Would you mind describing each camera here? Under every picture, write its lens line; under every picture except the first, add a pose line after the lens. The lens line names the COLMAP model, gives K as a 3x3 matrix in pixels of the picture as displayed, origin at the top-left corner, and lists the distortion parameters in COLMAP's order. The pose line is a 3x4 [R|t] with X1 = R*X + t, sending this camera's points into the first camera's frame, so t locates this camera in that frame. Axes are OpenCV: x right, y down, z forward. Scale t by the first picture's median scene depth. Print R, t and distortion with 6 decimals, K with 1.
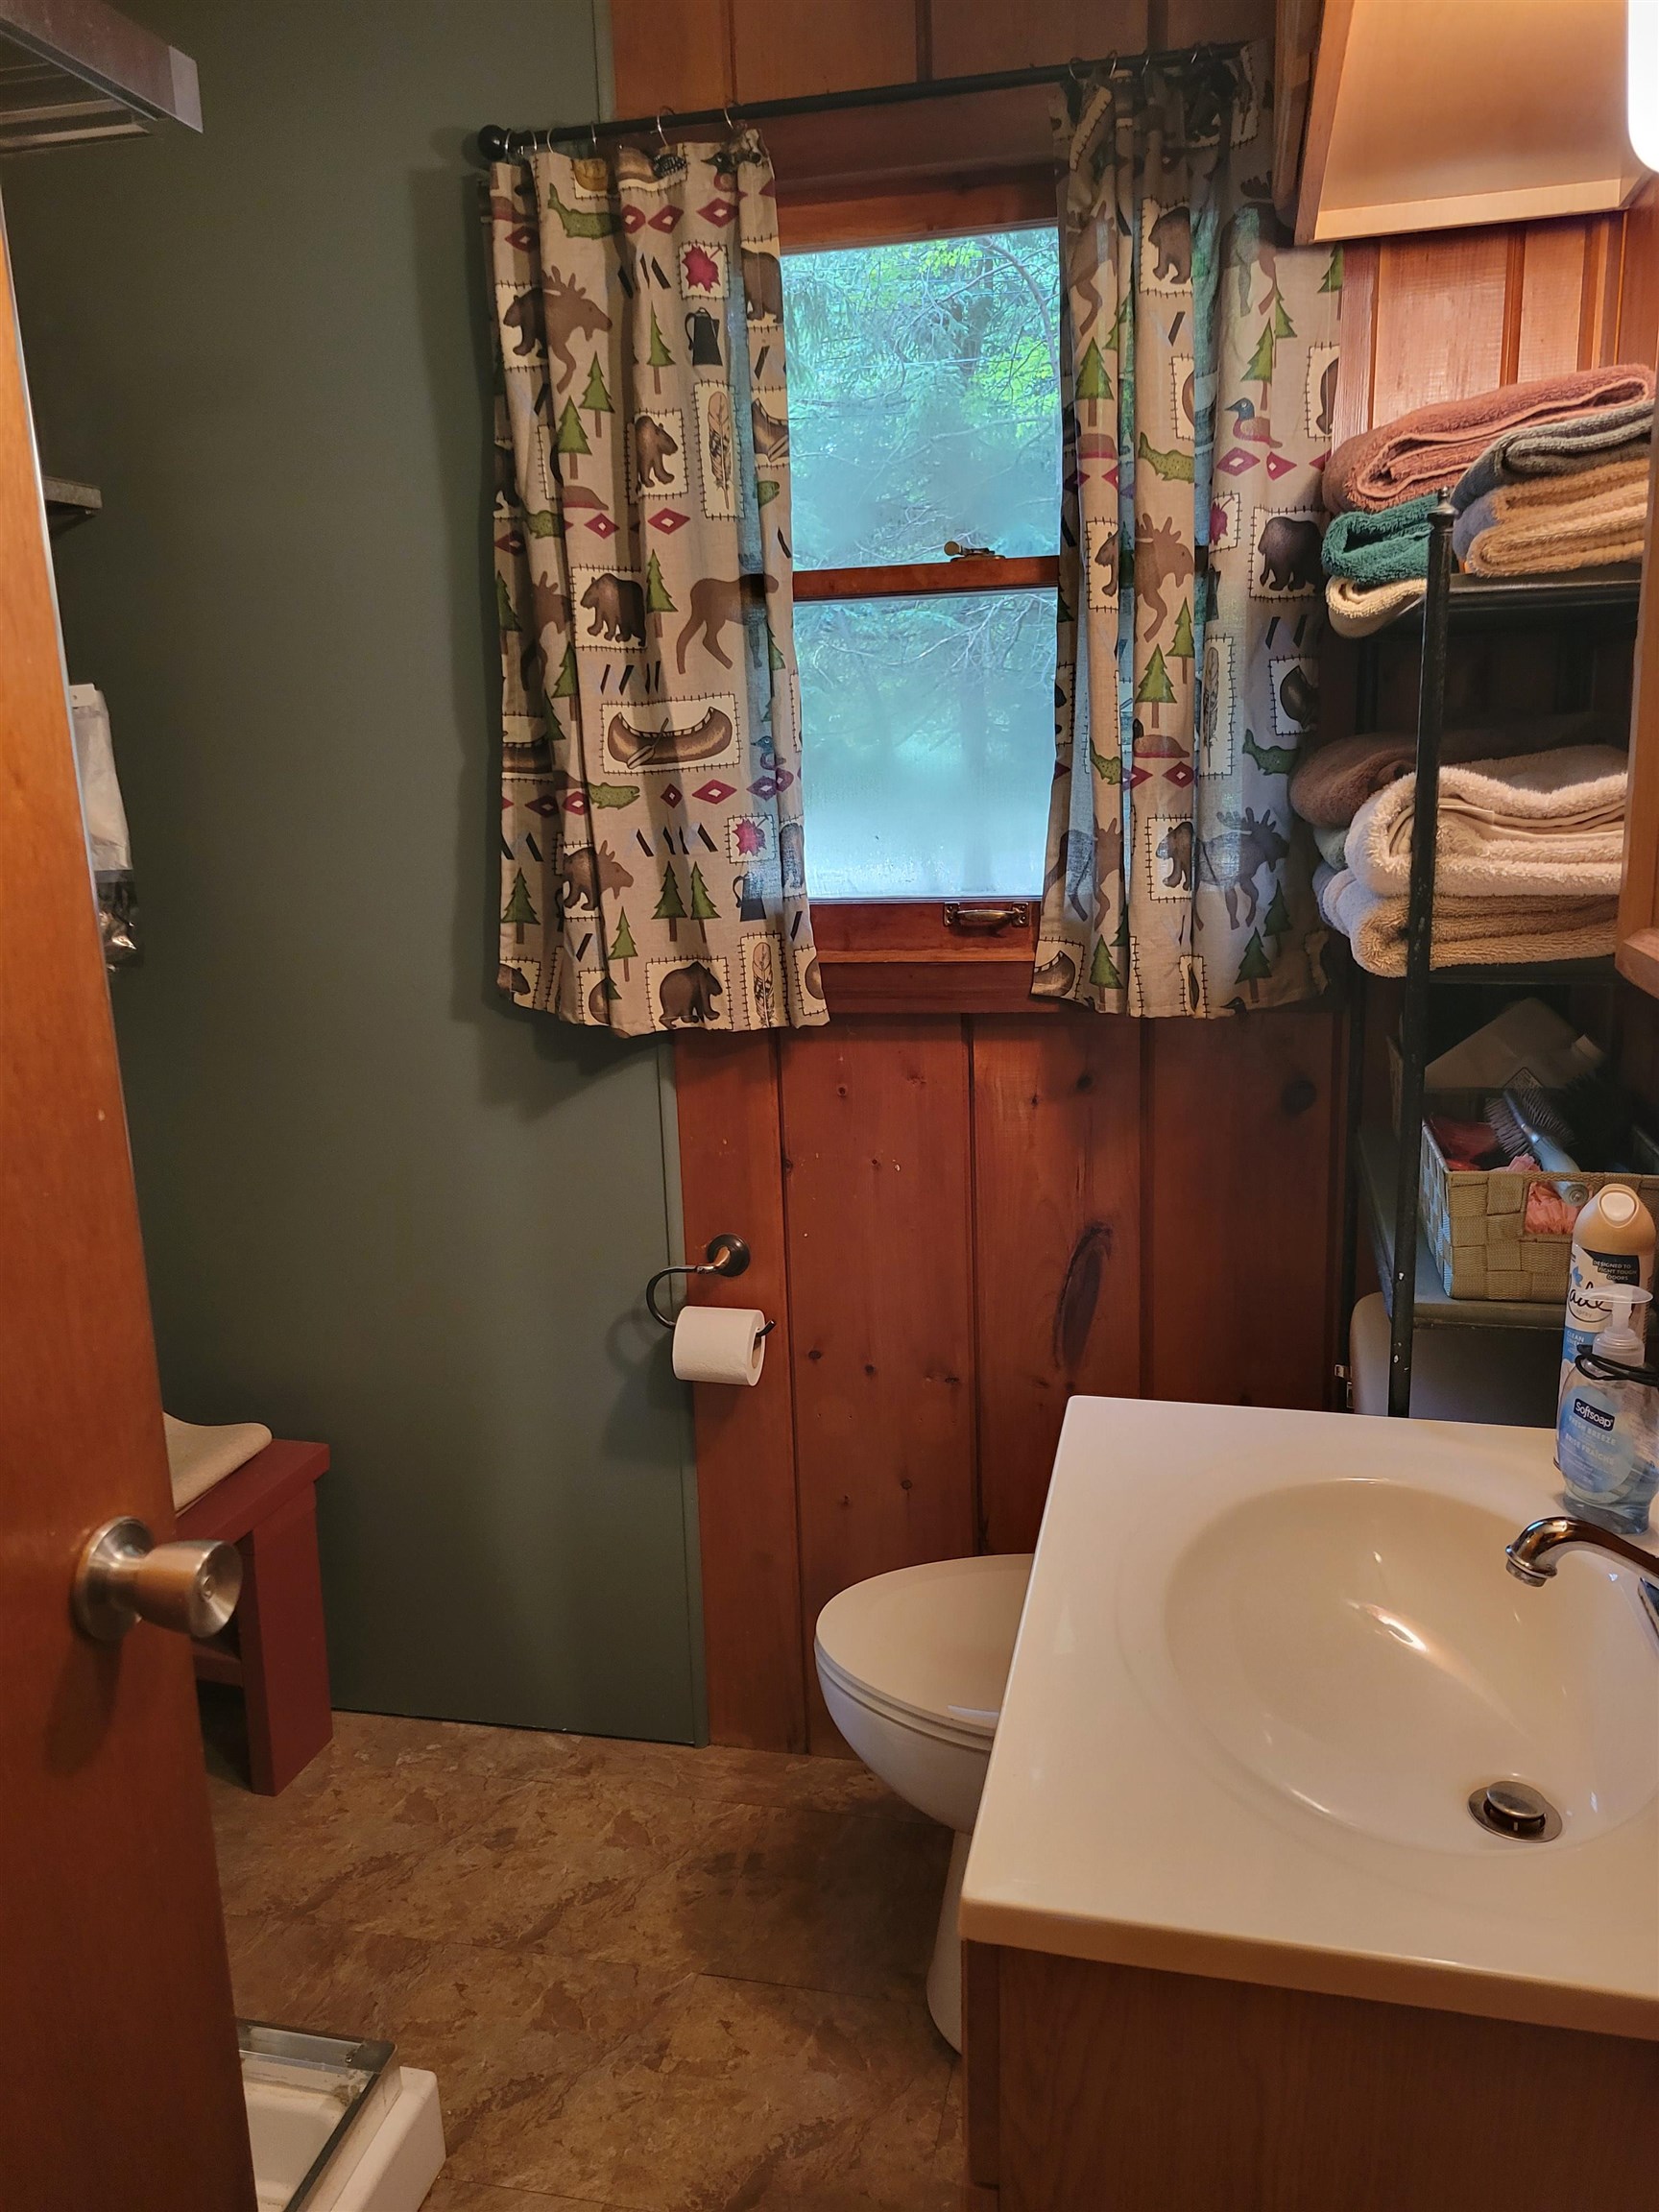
lens RADIAL K [[1678.7, 0, 826.2], [0, 1678.7, 1109.7], [0, 0, 1]] dist [0.049582, -0.028190]
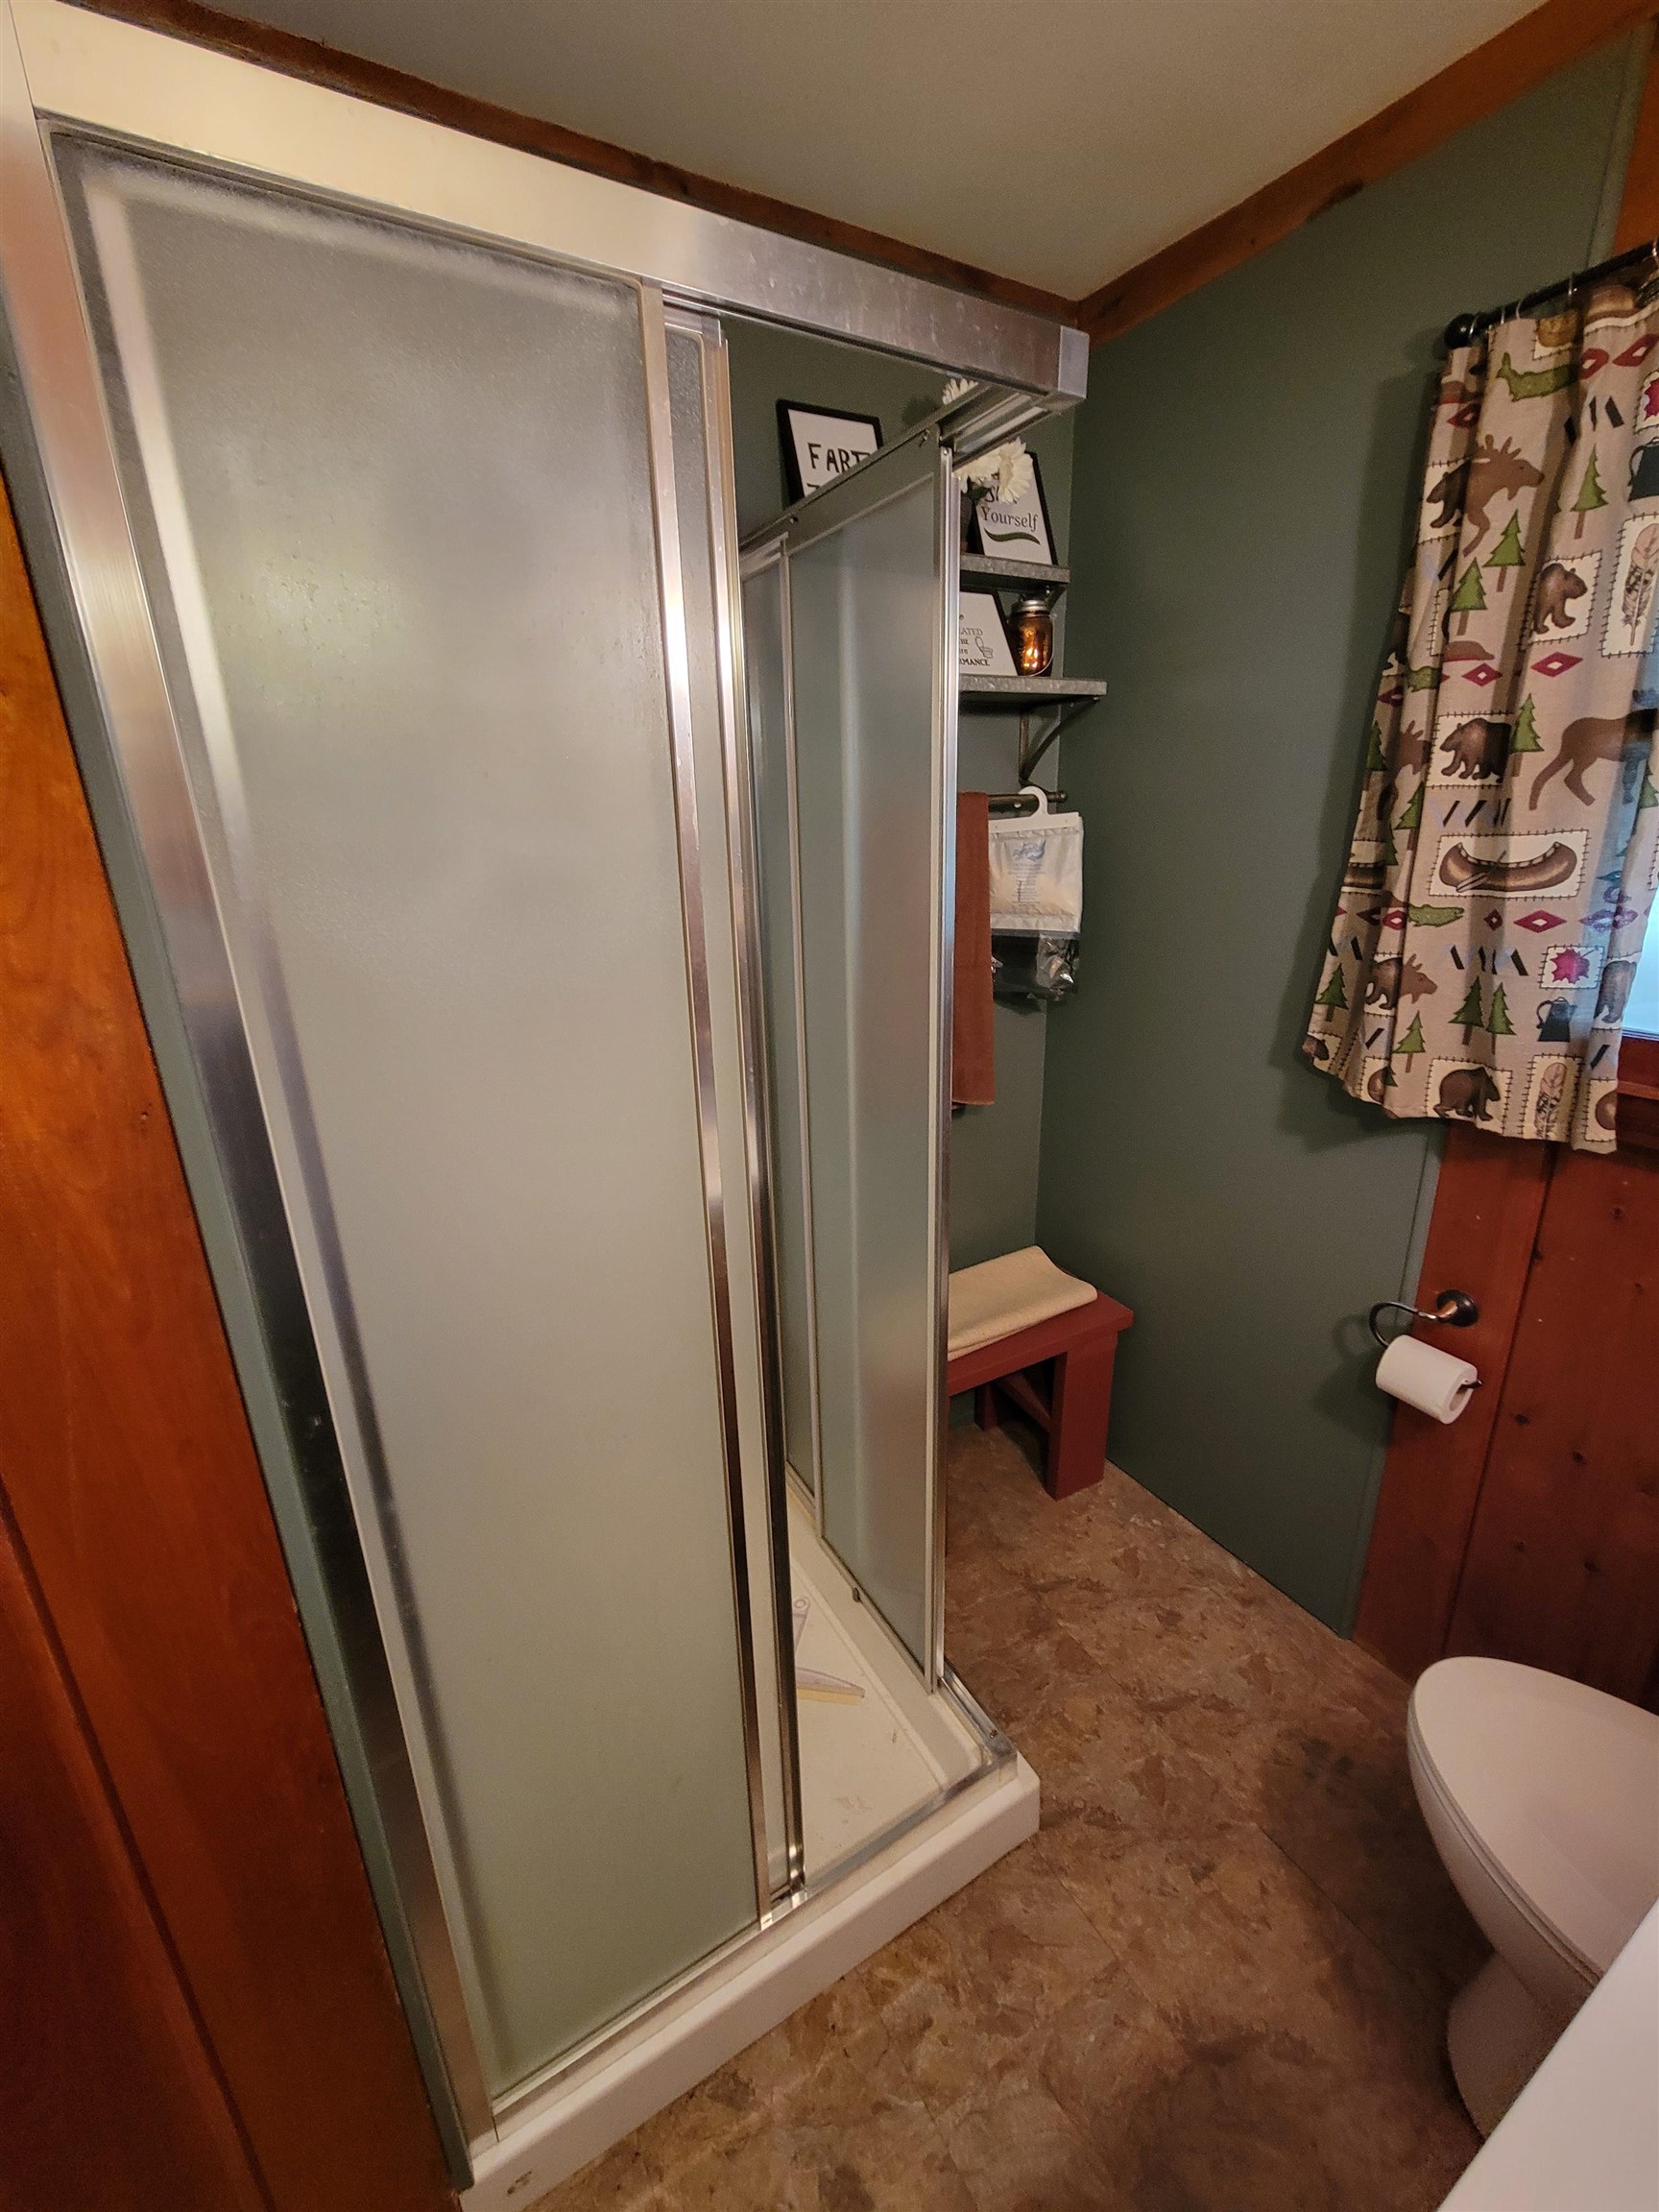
lens RADIAL K [[899.0, 0, 831.8], [0, 899.0, 1101.0], [0, 0, 1]] dist [-0.001868, 0.001899]
pose [[0.688259, 0.229153, -0.688323, 0.044452], [-0.150199, 0.973255, 0.173825, -0.107982], [0.709746, -0.016251, 0.704270, 0.265972]]
